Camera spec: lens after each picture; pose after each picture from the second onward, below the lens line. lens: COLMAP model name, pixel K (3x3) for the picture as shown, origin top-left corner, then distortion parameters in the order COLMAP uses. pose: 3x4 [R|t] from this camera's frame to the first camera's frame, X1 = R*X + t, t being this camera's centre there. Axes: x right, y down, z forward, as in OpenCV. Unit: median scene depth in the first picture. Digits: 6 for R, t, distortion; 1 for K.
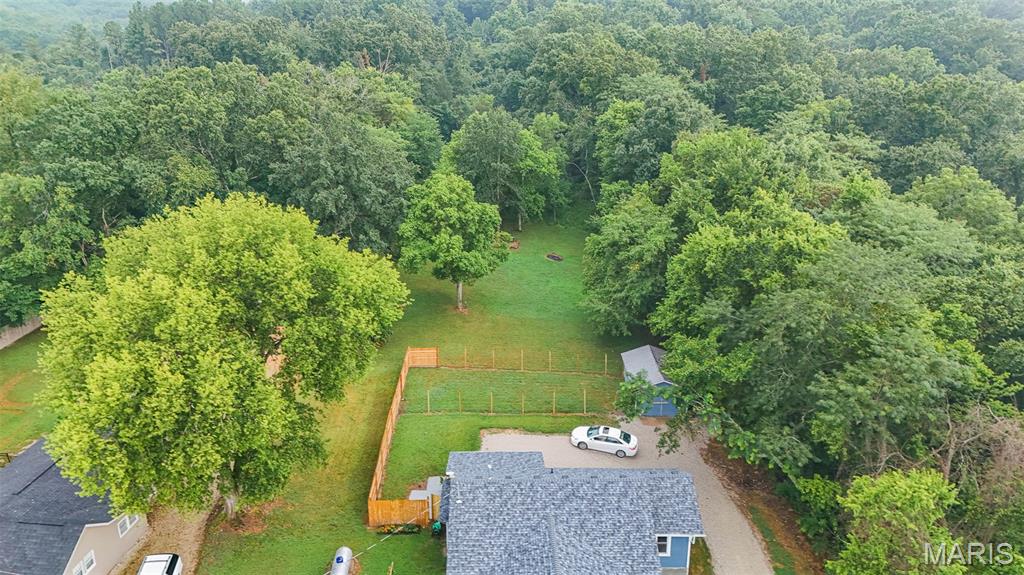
lens RADIAL K [[771.9, 0, 514.3], [0, 771.9, 262.7], [0, 0, 1]] dist [0.139367, -0.153143]
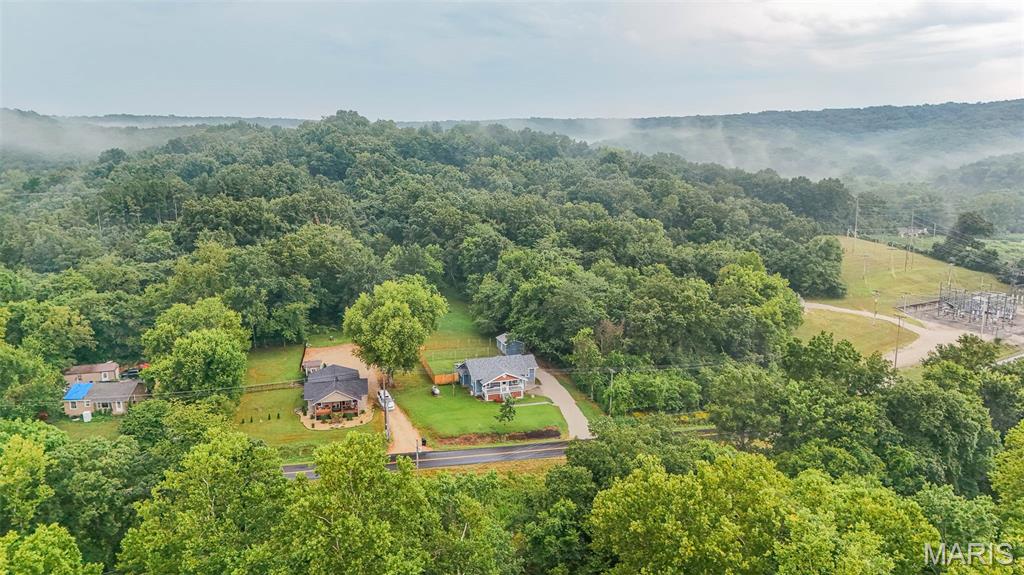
lens RADIAL K [[771.9, 0, 514.3], [0, 771.9, 262.7], [0, 0, 1]] dist [0.139367, -0.153143]
pose [[0.950103, -0.063635, 0.305378, -0.439585], [0.105731, 0.986716, -0.123342, 0.150116], [-0.293472, 0.149476, 0.944209, -1.141186]]
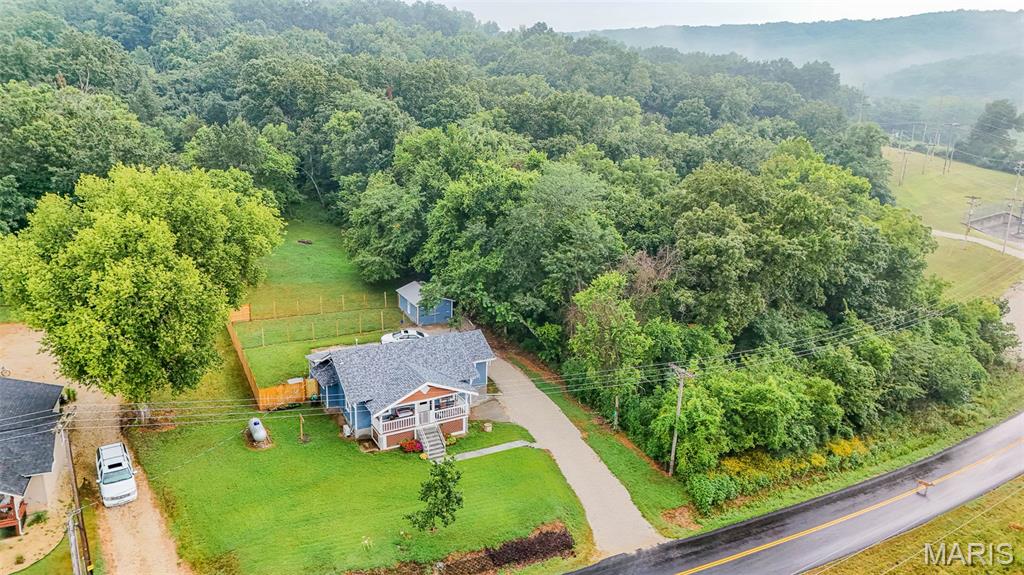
lens RADIAL K [[771.9, 0, 514.3], [0, 771.9, 262.7], [0, 0, 1]] dist [0.139367, -0.153143]
pose [[0.895157, -0.112020, 0.431446, -0.190918], [0.131894, 0.991129, -0.016318, 0.091312], [-0.425791, 0.071512, 0.901991, -0.224638]]
